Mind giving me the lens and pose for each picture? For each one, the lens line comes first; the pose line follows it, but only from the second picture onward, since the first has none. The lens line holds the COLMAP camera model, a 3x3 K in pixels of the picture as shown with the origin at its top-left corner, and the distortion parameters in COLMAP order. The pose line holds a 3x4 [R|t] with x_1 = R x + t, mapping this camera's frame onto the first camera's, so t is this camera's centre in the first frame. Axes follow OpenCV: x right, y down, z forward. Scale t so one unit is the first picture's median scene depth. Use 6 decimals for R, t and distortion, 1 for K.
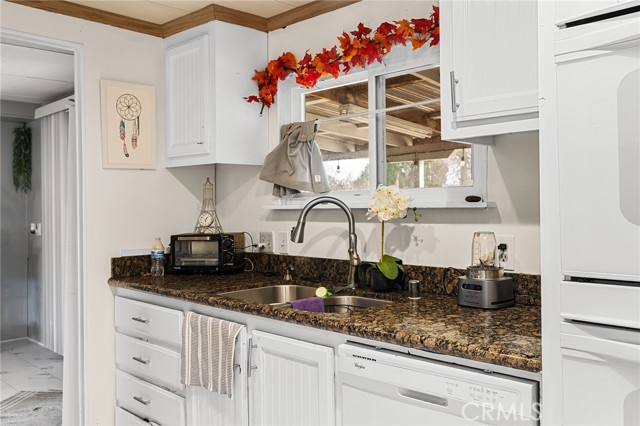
lens RADIAL K [[582.3, 0, 320.0], [0, 582.3, 210.4], [0, 0, 1]] dist [-0.002203, -0.003402]
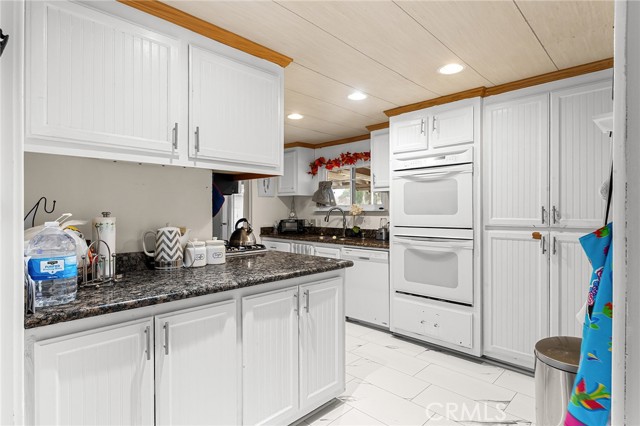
lens RADIAL K [[336.9, 0, 321.2], [0, 336.9, 212.5], [0, 0, 1]] dist [0.006307, 0.001002]
pose [[0.999922, 0.010538, 0.006722, -0.077324], [-0.010524, 0.999942, -0.002098, 0.008928], [-0.006744, 0.002027, 0.999975, -0.766970]]
